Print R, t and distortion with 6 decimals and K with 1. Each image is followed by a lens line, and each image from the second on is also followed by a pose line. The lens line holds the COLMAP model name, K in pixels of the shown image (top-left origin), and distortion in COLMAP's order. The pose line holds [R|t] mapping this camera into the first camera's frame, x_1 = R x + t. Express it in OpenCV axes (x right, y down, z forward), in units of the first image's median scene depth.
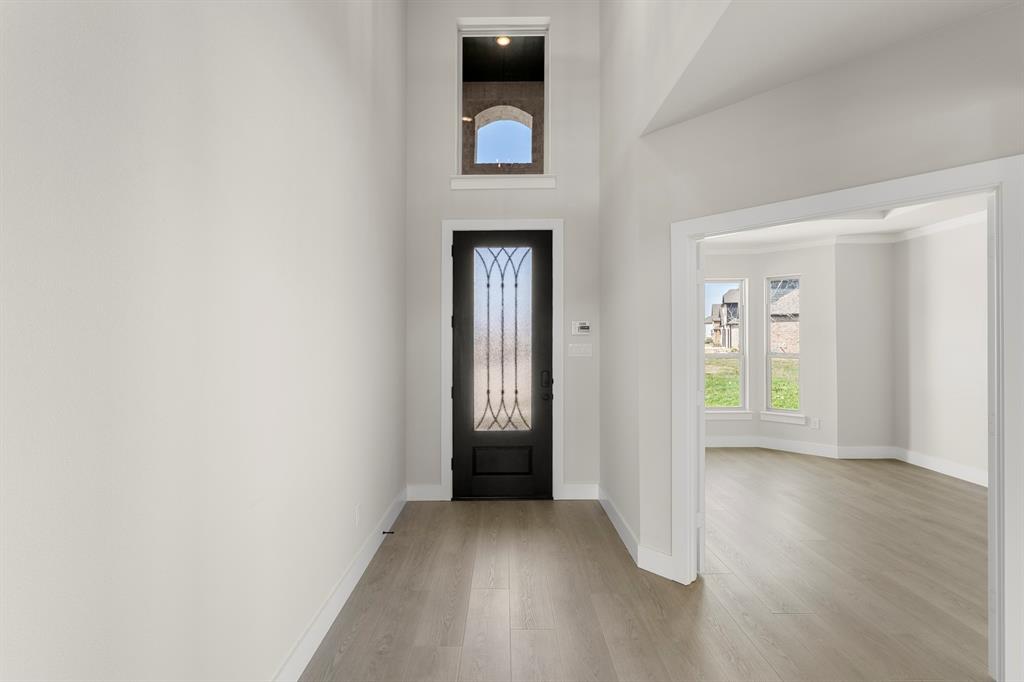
lens RADIAL K [[431.9, 0, 516.1], [0, 431.9, 328.8], [0, 0, 1]] dist [-0.000809, -0.000291]
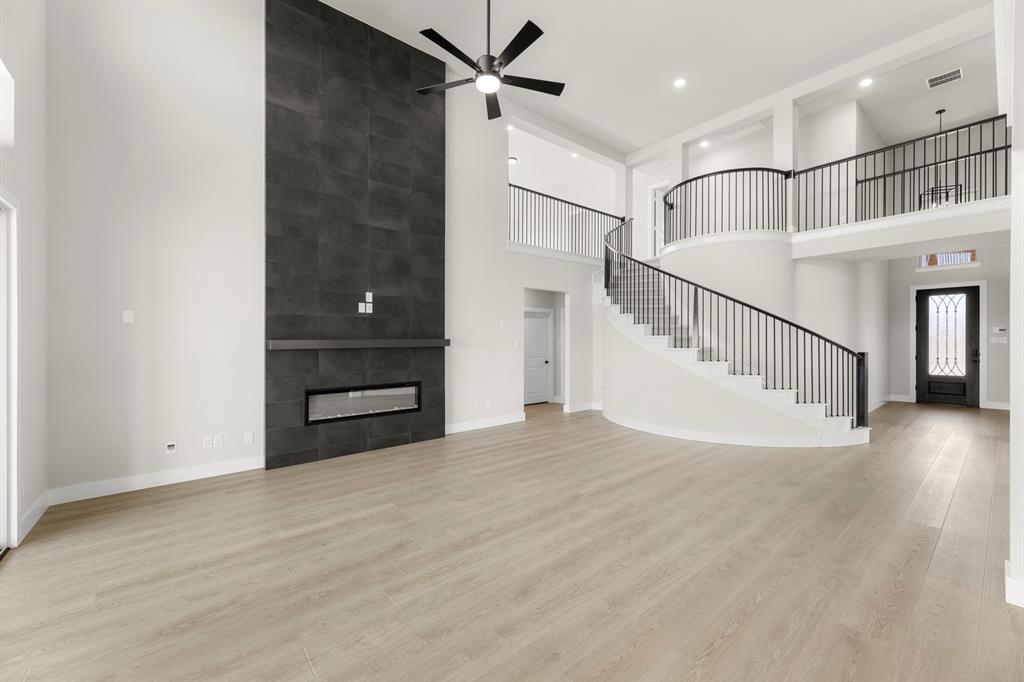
lens RADIAL K [[407.0, 0, 514.6], [0, 407.0, 325.6], [0, 0, 1]] dist [-0.001897, -0.000240]
pose [[0.641658, -0.001763, -0.766989, 0.149152], [-0.006576, 0.999948, -0.007800, 0.004584], [0.766963, 0.010049, 0.641613, -2.127163]]
